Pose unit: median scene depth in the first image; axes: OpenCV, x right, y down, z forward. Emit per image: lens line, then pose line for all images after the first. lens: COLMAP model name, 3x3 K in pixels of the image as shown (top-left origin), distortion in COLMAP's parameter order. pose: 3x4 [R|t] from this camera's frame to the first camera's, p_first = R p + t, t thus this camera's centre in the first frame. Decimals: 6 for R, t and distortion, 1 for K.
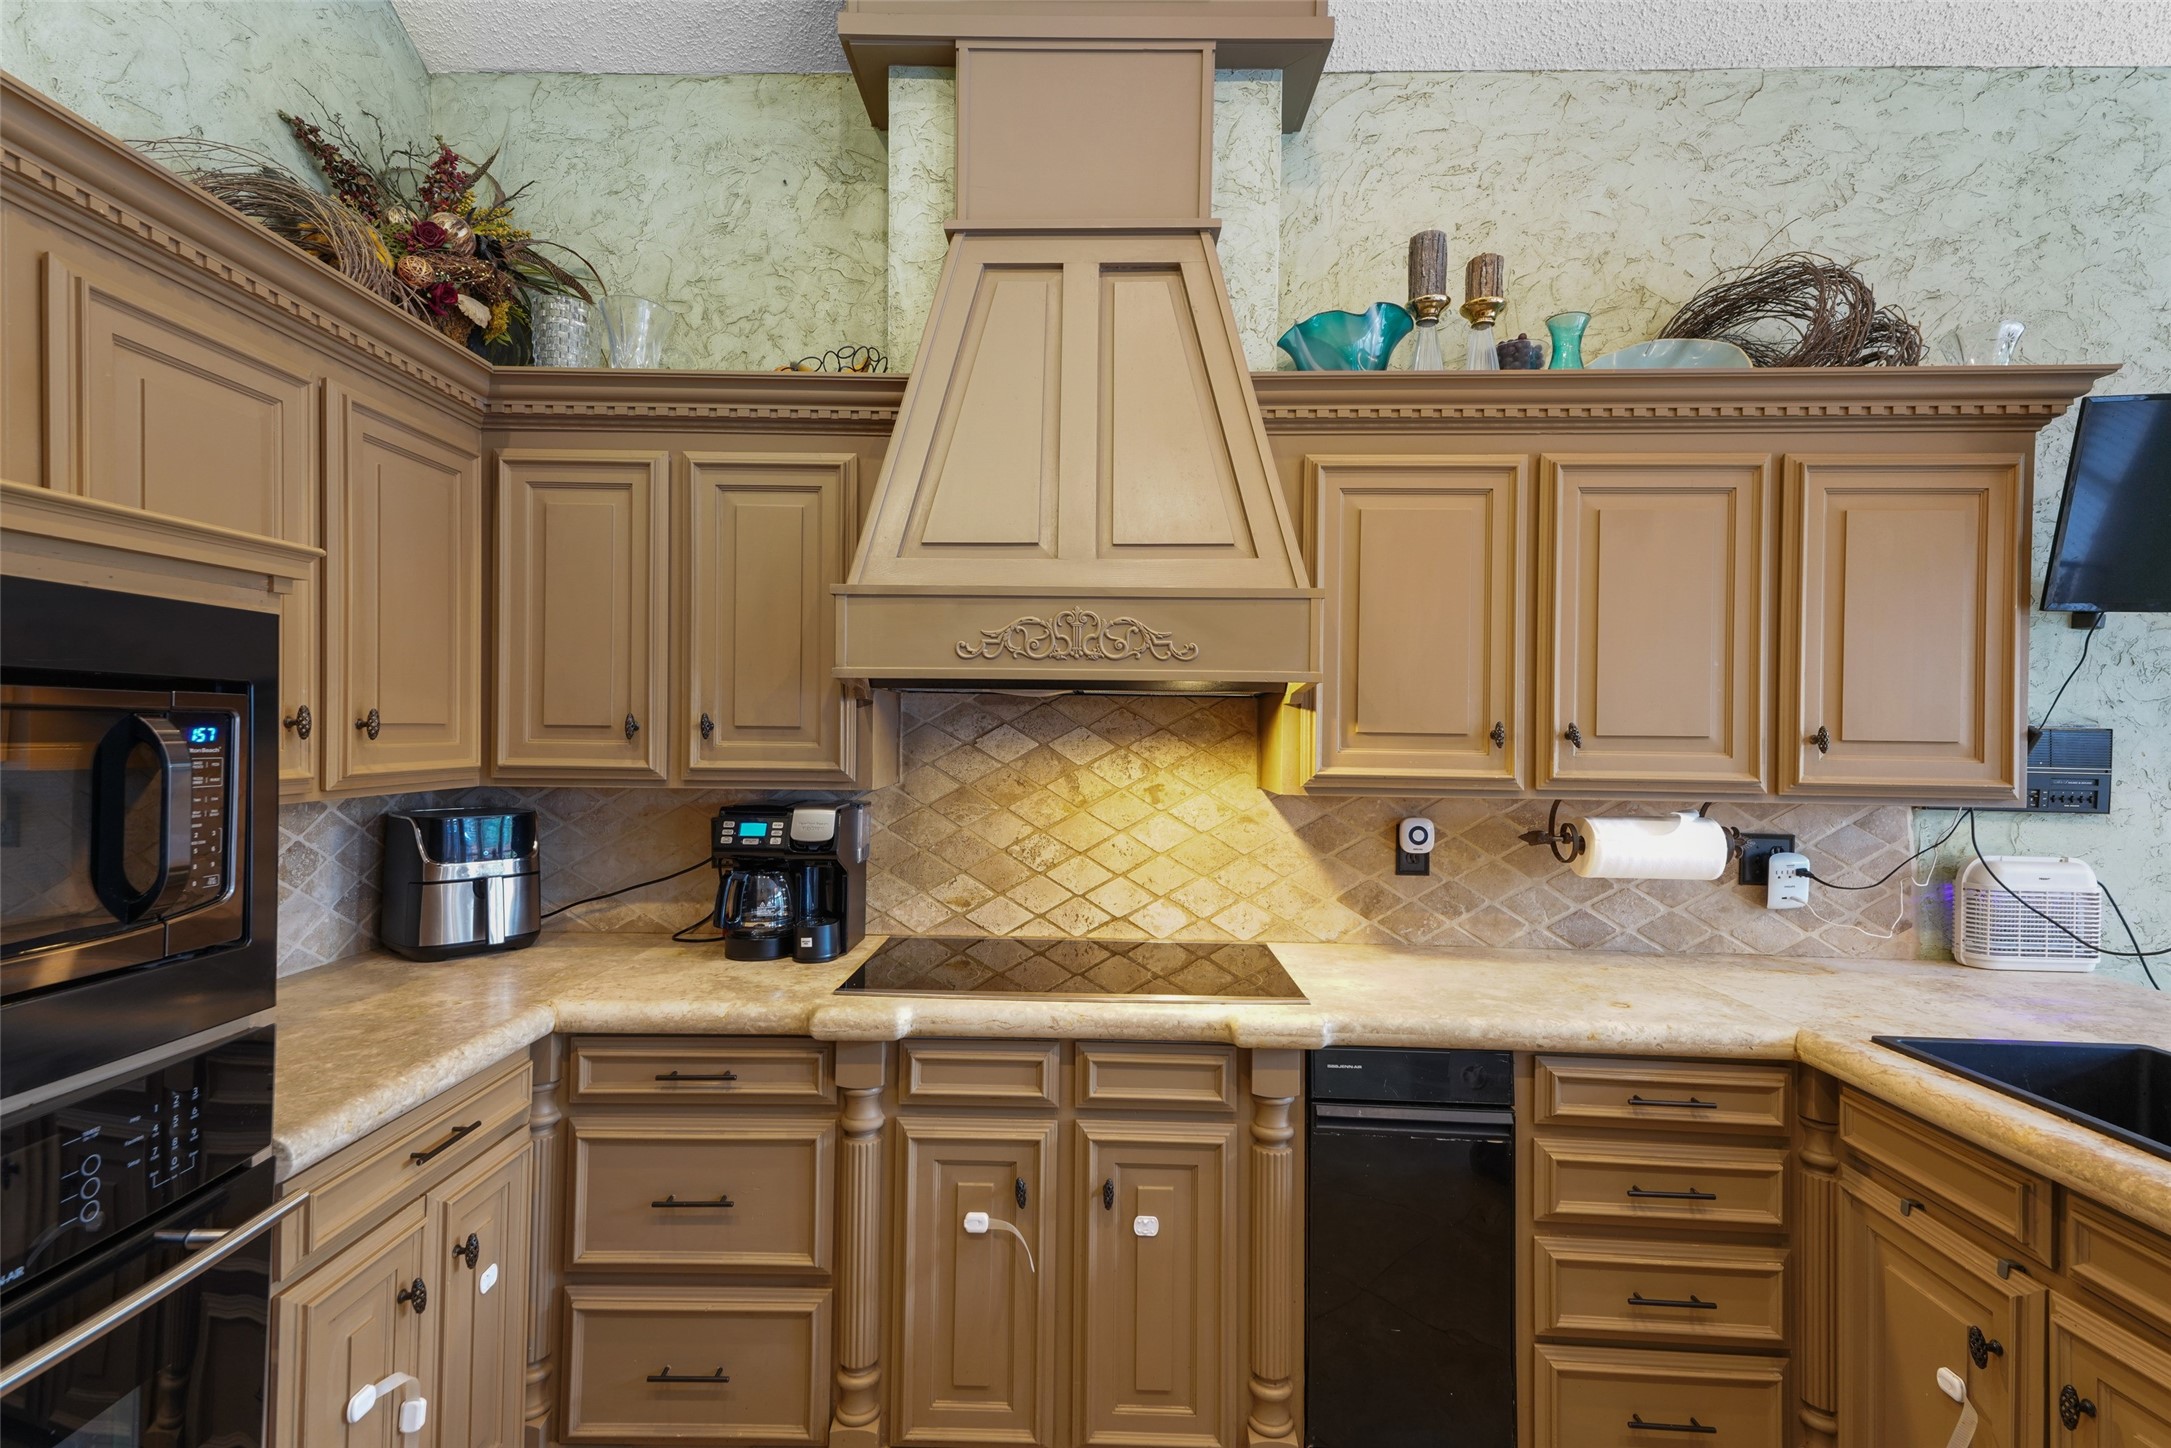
lens RADIAL K [[1041.9, 0, 1068.0], [0, 1041.9, 723.7], [0, 0, 1]] dist [0.046497, -0.009471]
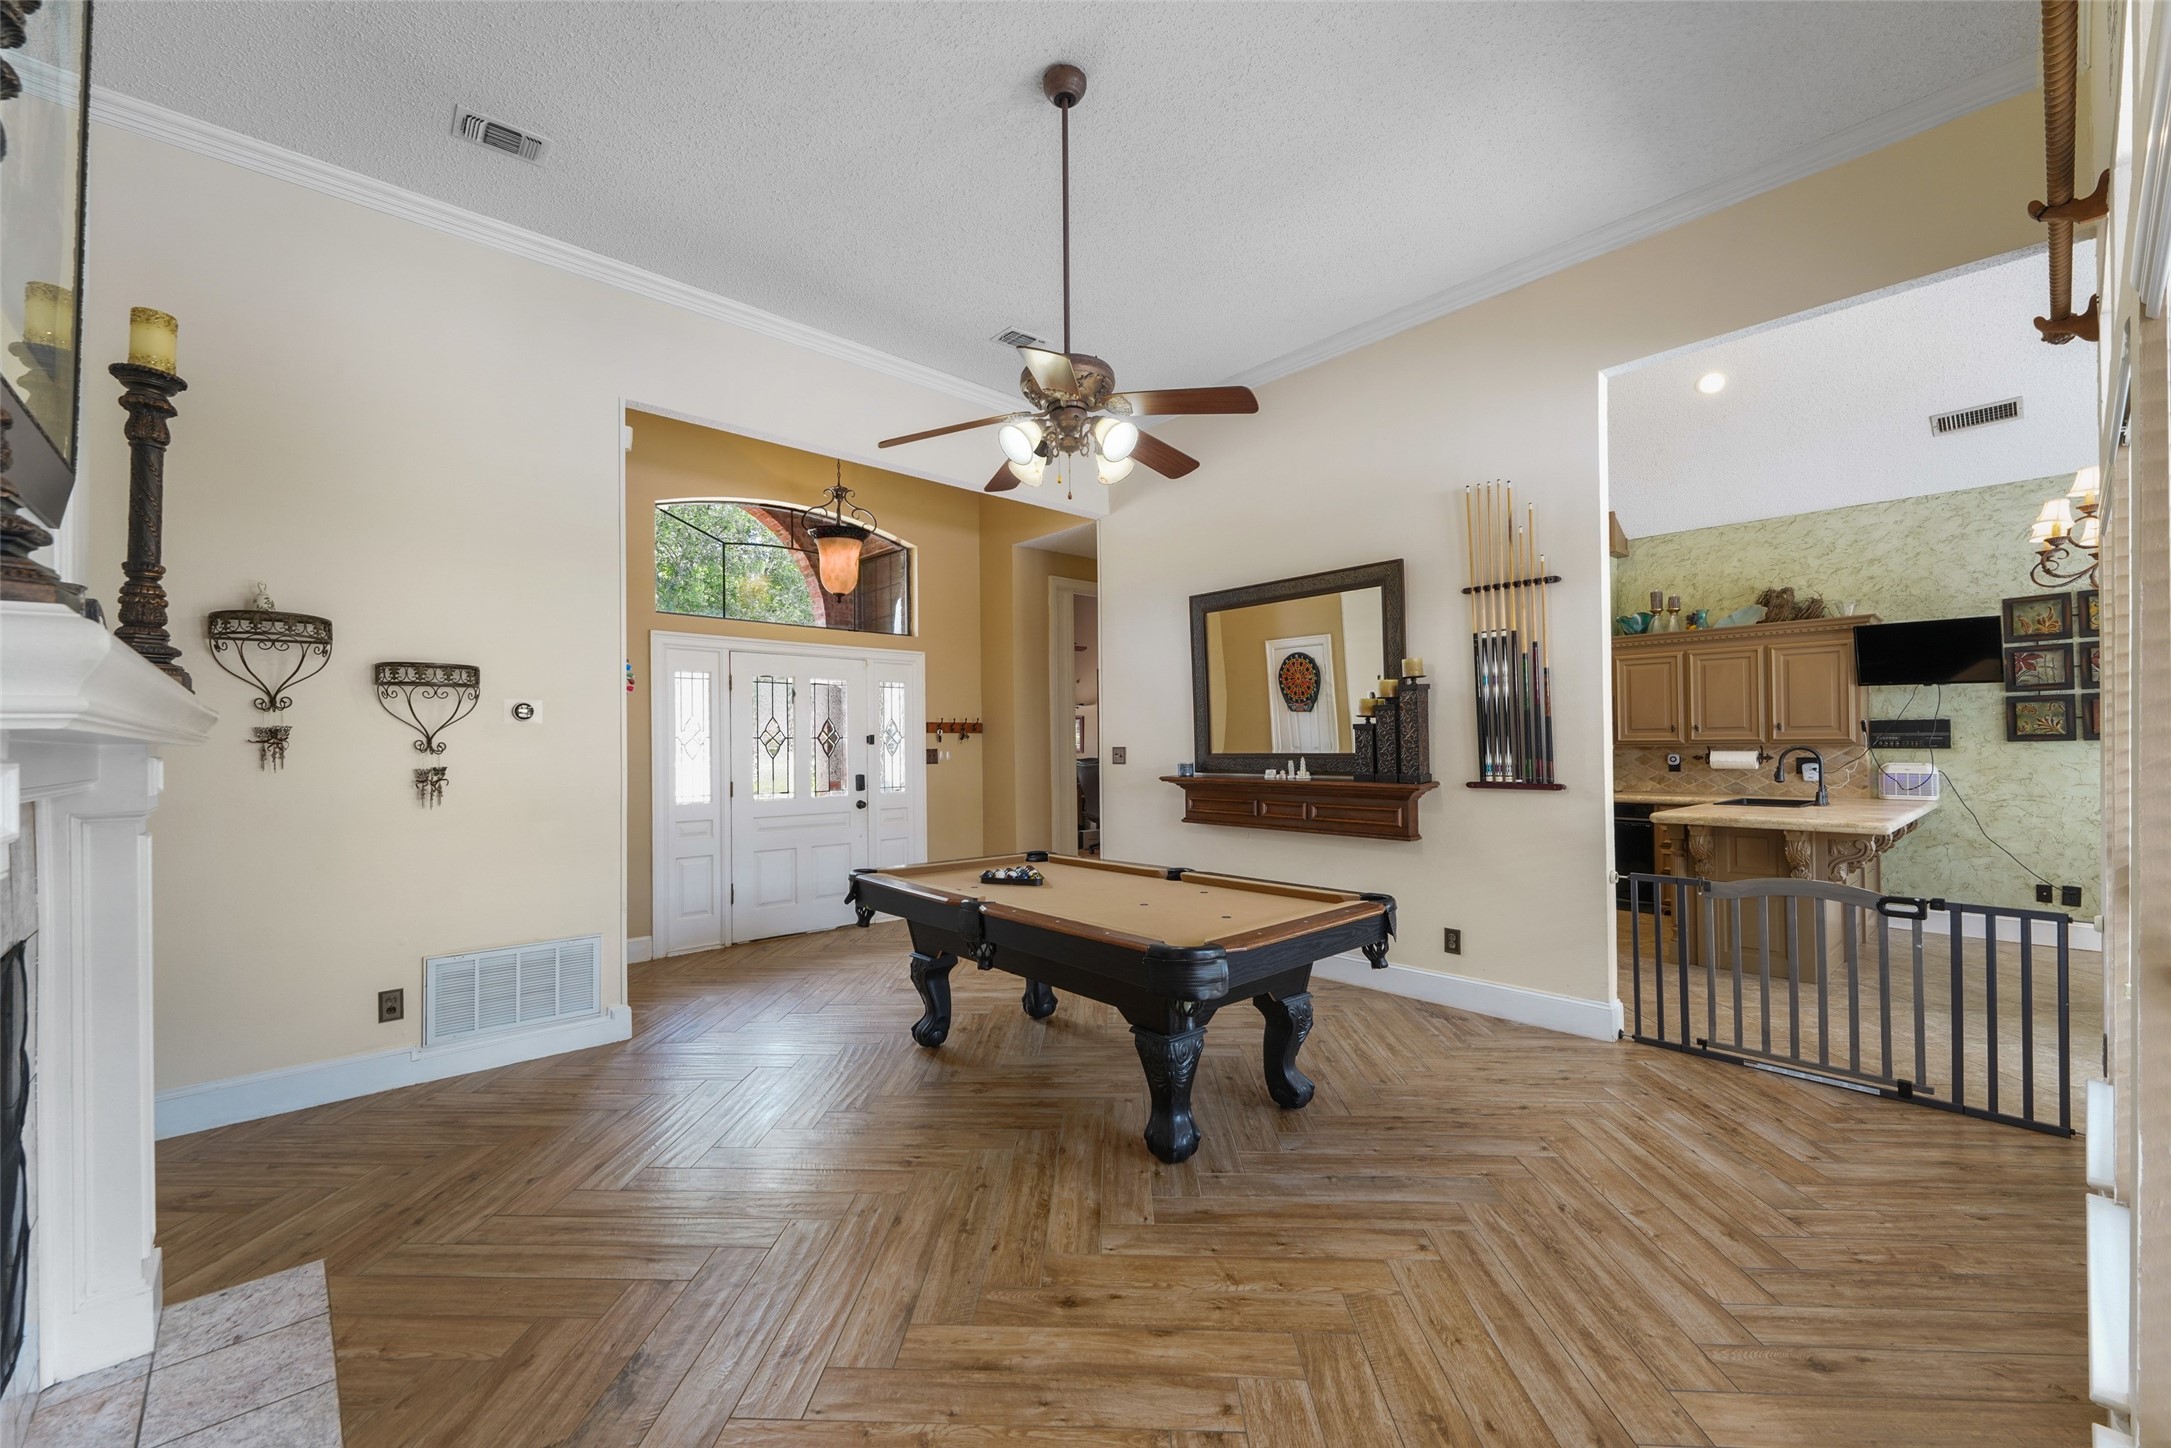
lens RADIAL K [[857.7, 0, 1074.0], [0, 857.7, 738.5], [0, 0, 1]] dist [0.003909, -0.000937]
pose [[0.681803, -0.026147, -0.731068, 1.105555], [0.019129, 0.999657, -0.017914, 0.055578], [0.731286, -0.001771, 0.682069, -2.436184]]
